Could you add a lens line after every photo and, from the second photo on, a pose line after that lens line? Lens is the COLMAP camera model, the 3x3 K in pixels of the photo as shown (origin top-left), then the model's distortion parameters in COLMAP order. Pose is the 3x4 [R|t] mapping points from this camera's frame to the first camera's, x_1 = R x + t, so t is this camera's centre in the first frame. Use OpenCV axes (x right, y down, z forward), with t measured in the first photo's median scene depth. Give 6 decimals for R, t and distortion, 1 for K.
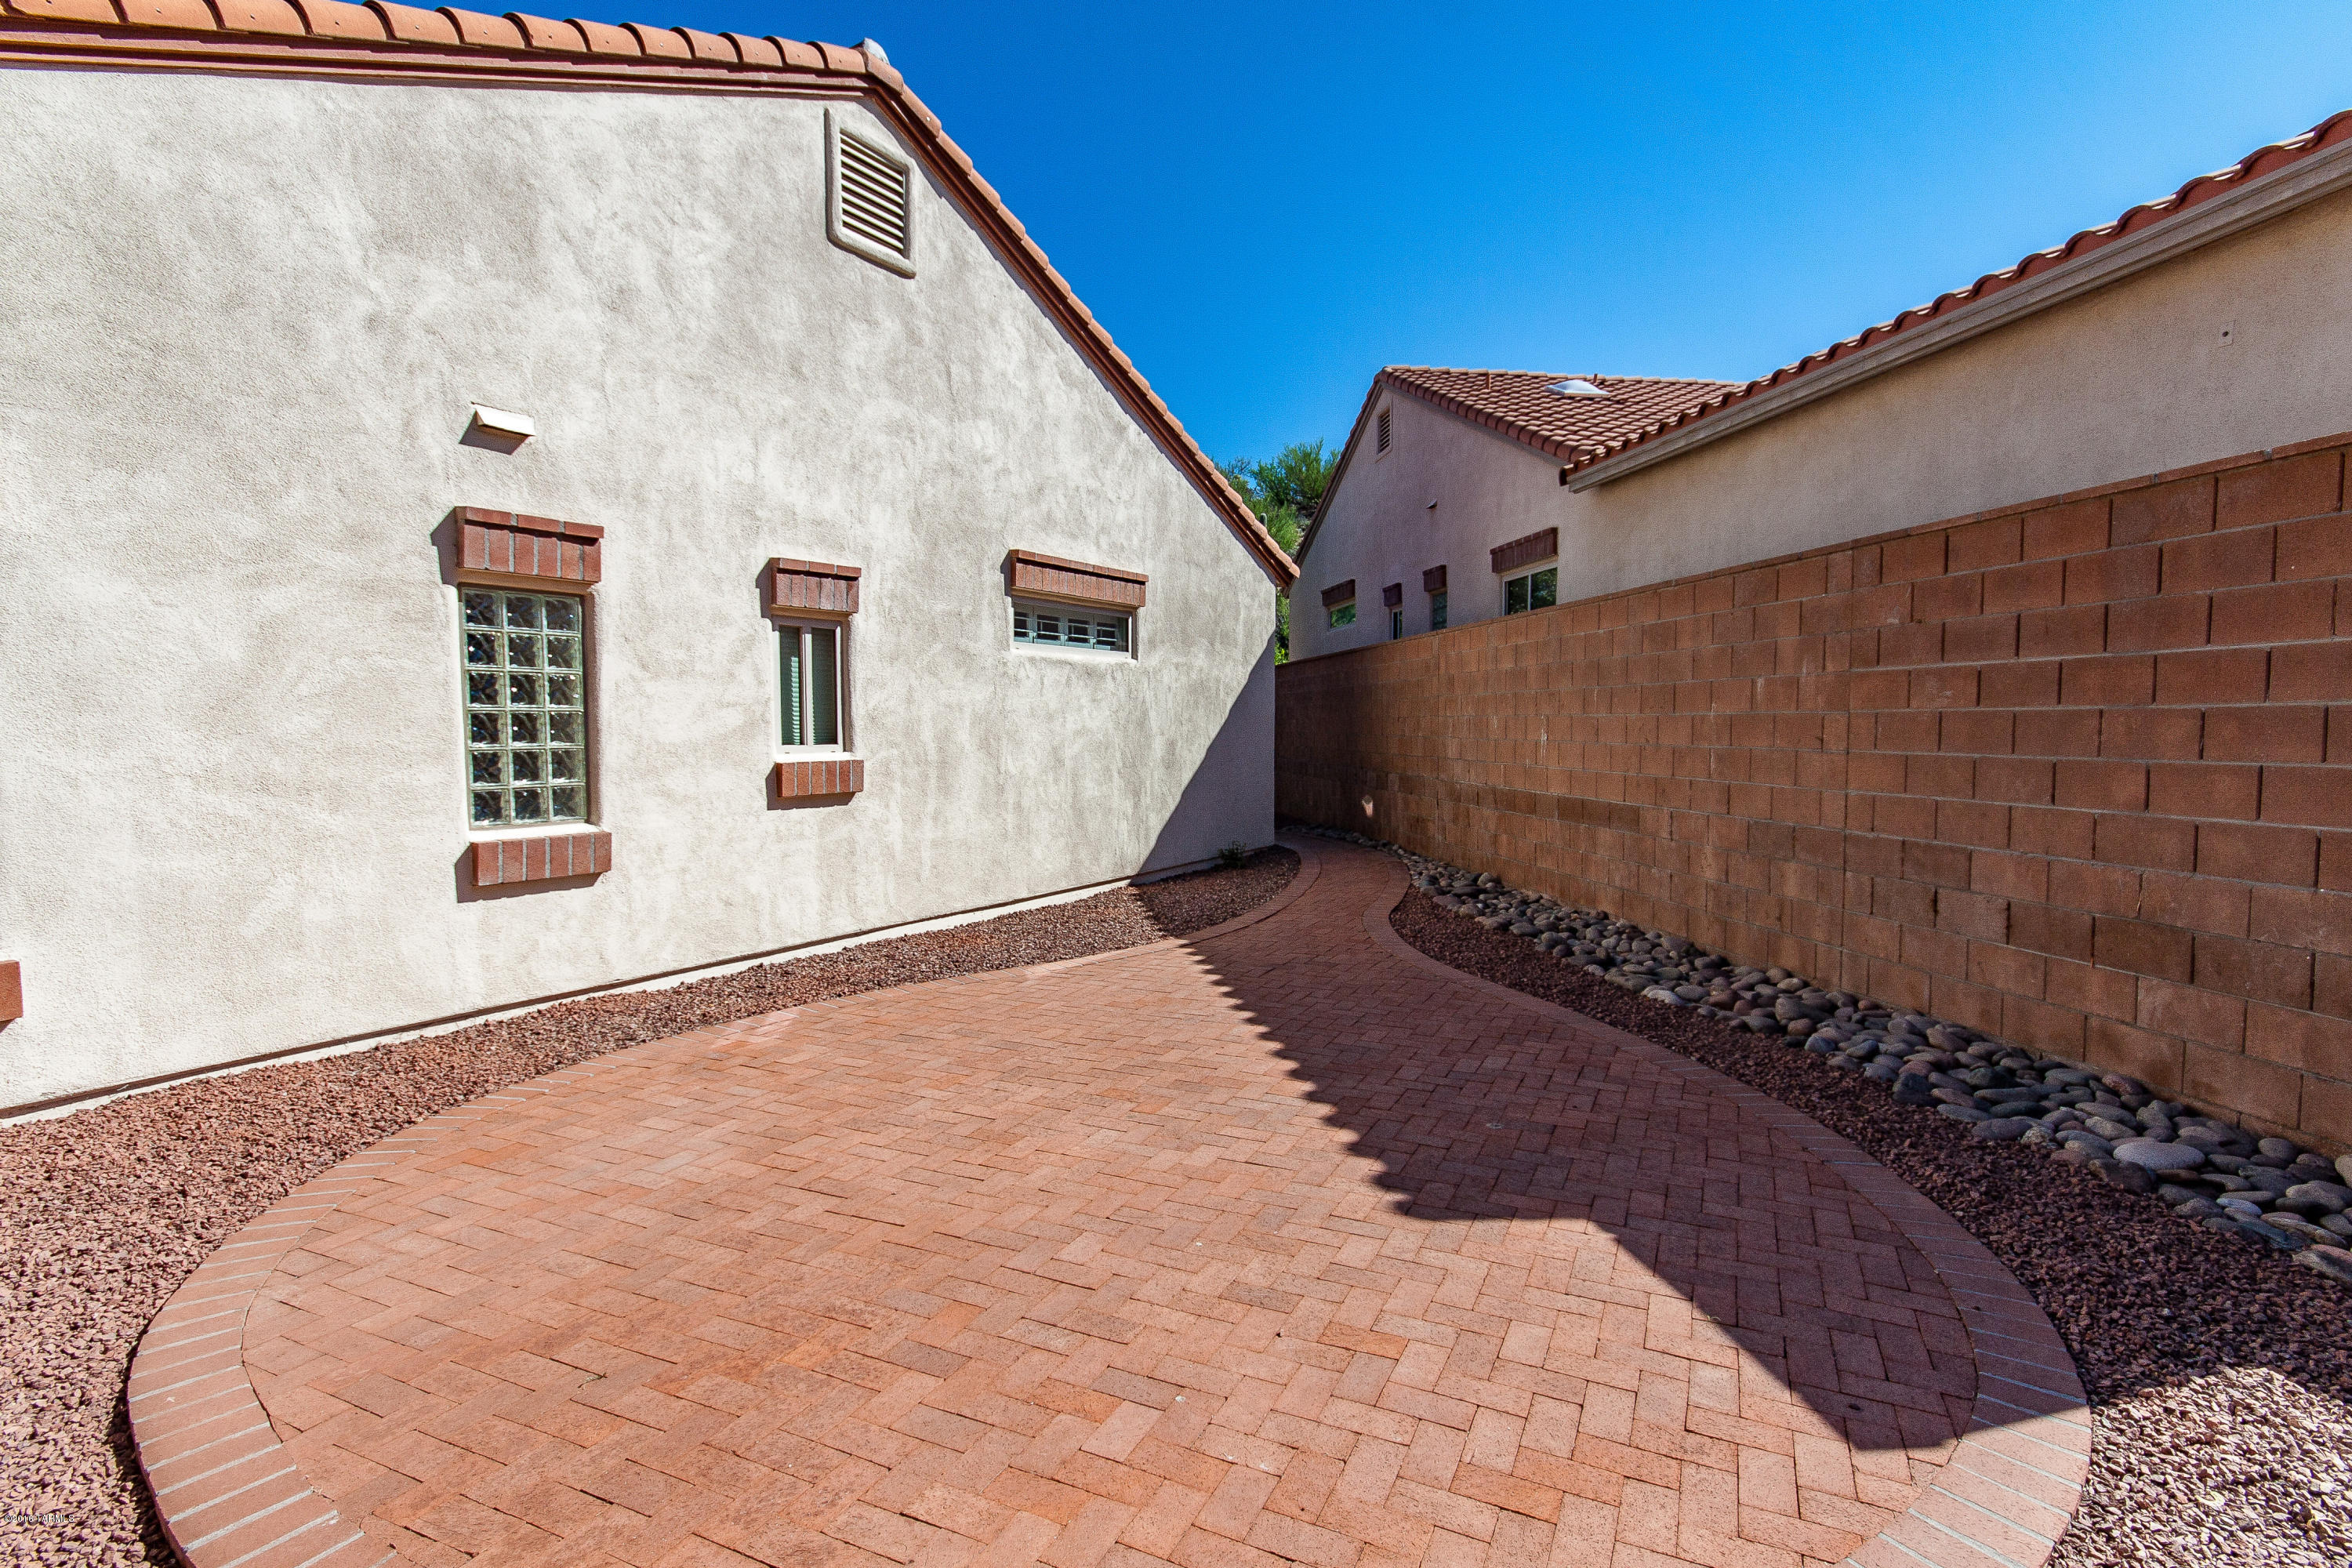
lens RADIAL K [[1157.2, 0, 1182.7], [0, 1157.2, 793.6], [0, 0, 1]] dist [-0.003796, 0.012735]
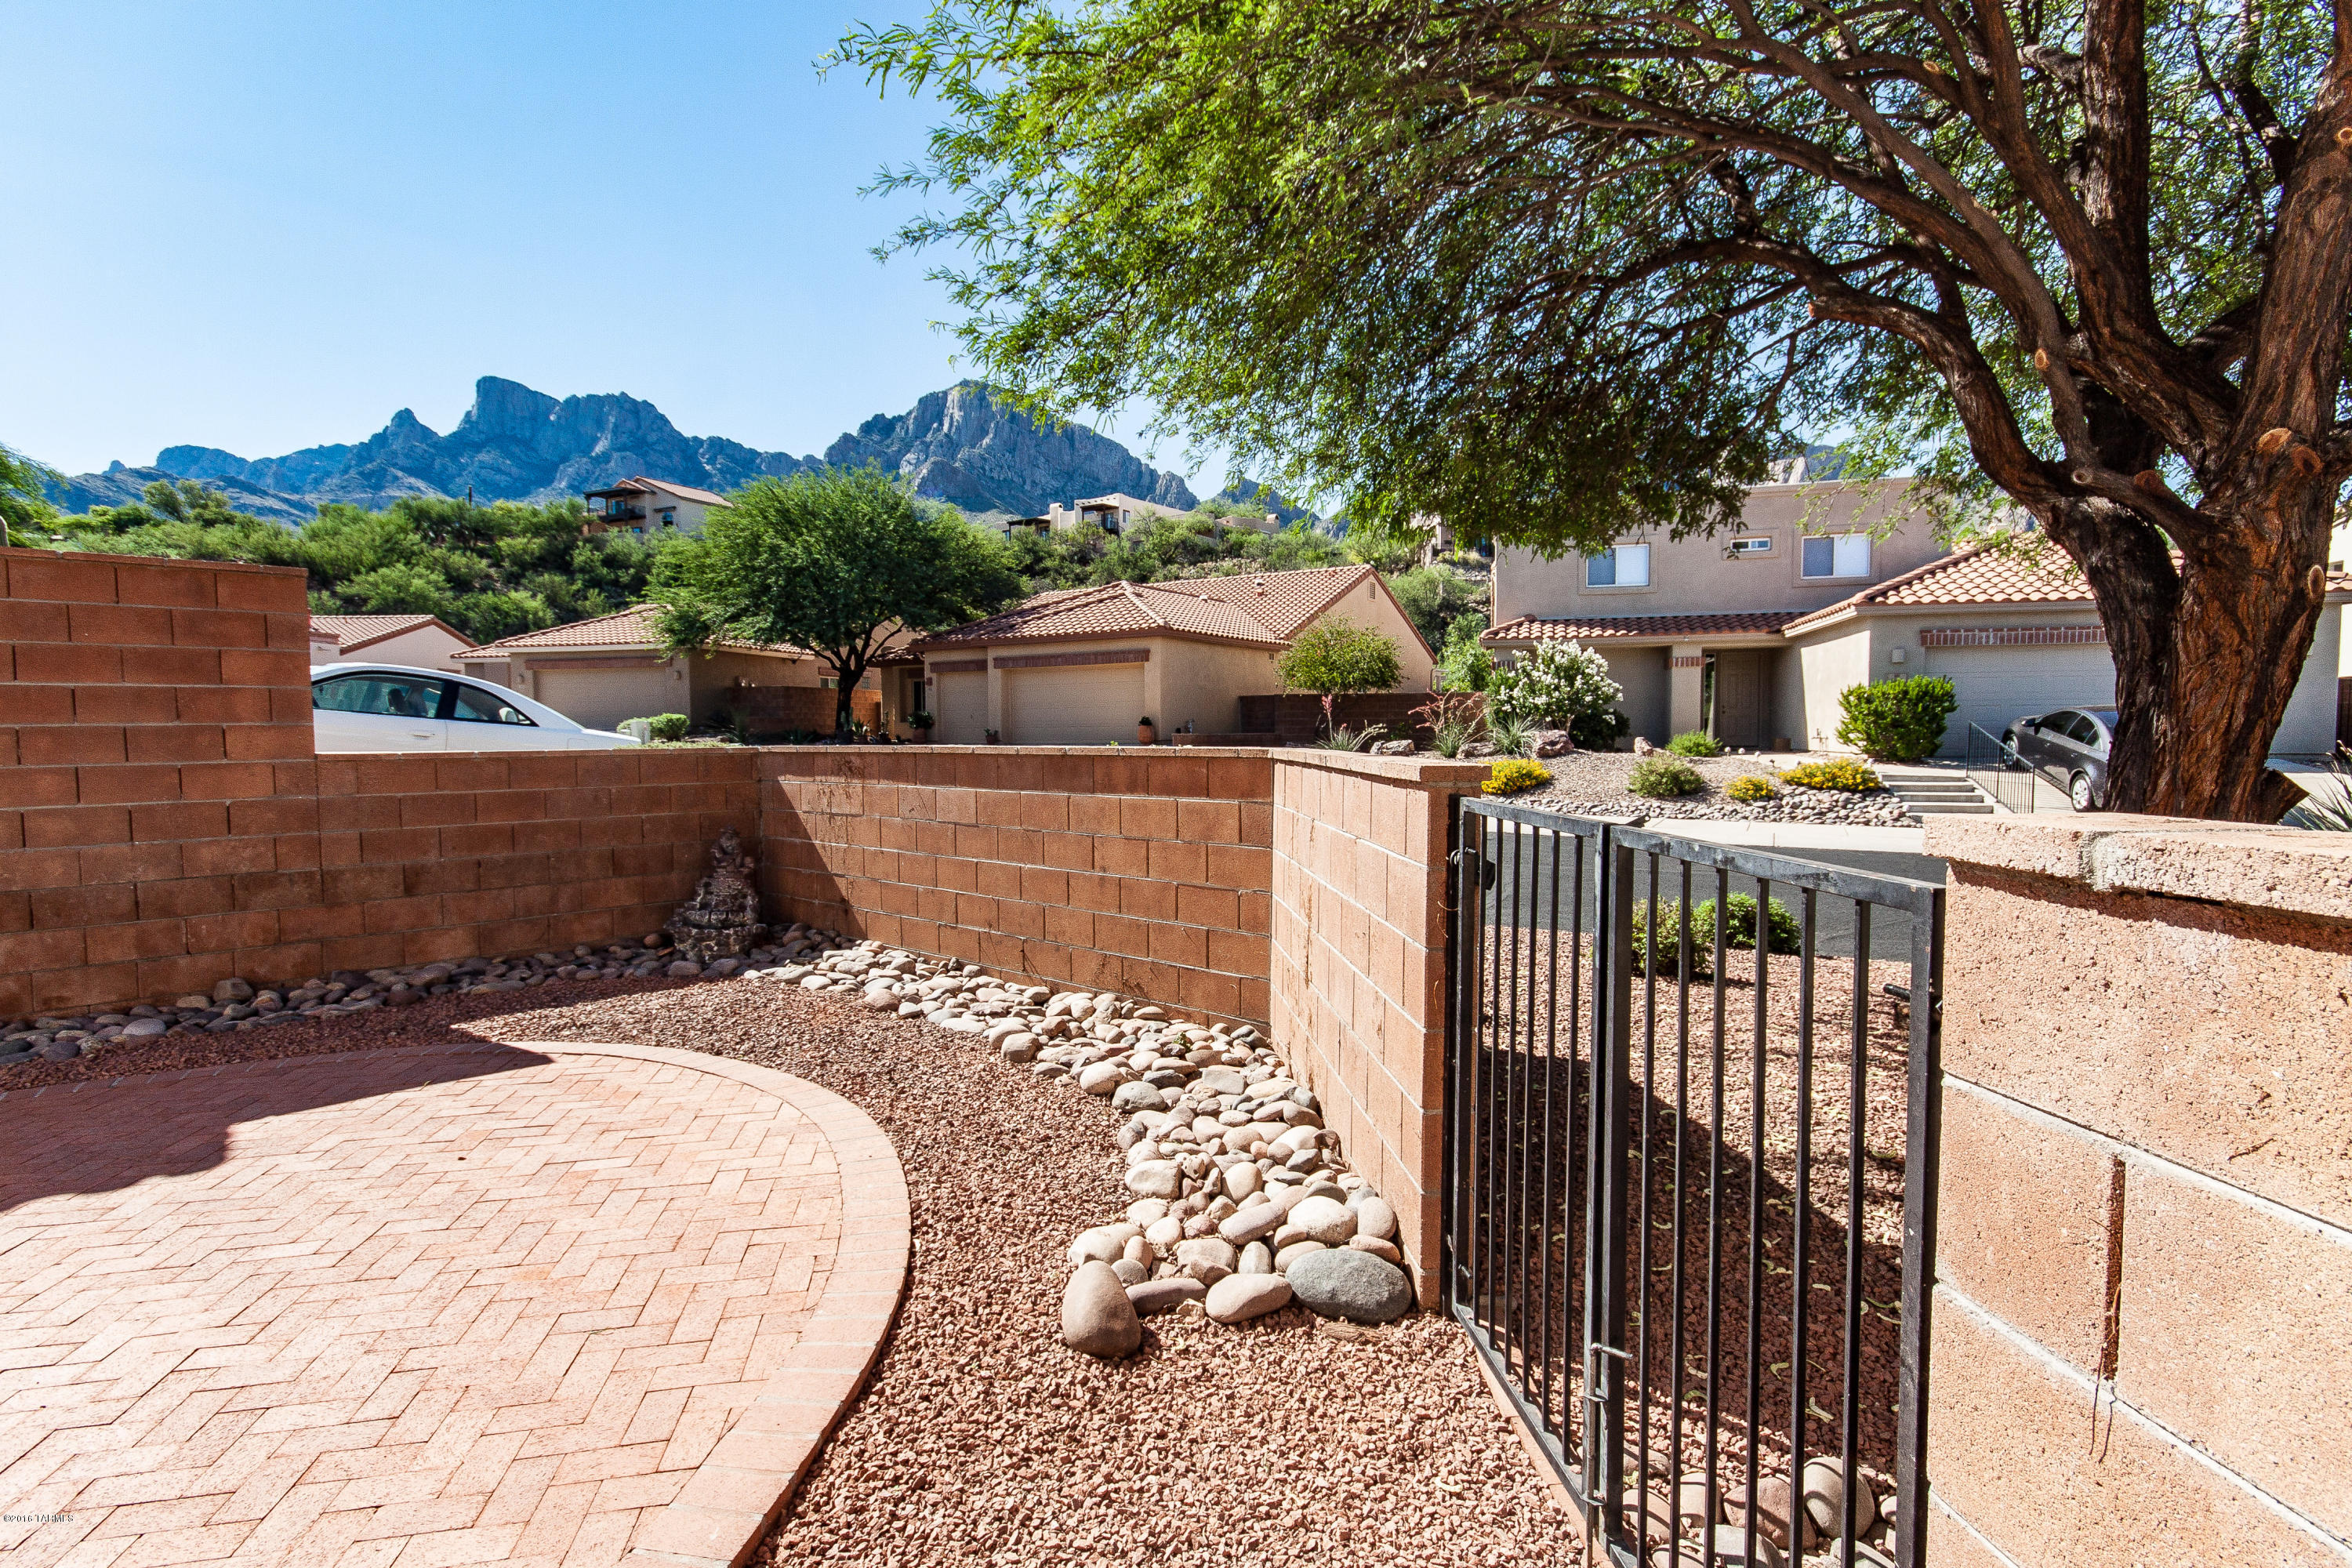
lens RADIAL K [[1157.2, 0, 1182.7], [0, 1157.2, 793.6], [0, 0, 1]] dist [-0.003796, 0.012735]
pose [[-0.585152, -0.038124, 0.810027, -0.719085], [0.058988, 0.994247, 0.089406, -0.025956], [-0.808775, 0.100098, -0.579537, 0.484112]]
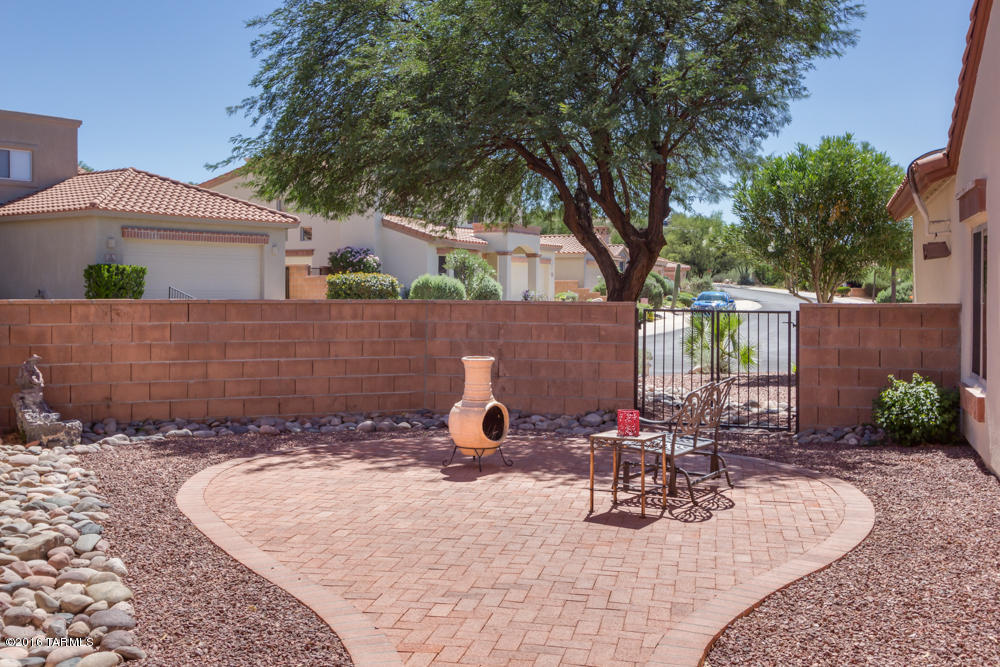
lens RADIAL K [[1084.0, 0, 484.8], [0, 1084.0, 330.6], [0, 0, 1]] dist [-0.026426, -0.020824]
pose [[-0.973960, 0.004747, -0.226668, 0.315516], [-0.018440, 0.994809, 0.100071, -0.128604], [0.225967, 0.101645, -0.968818, 1.975753]]
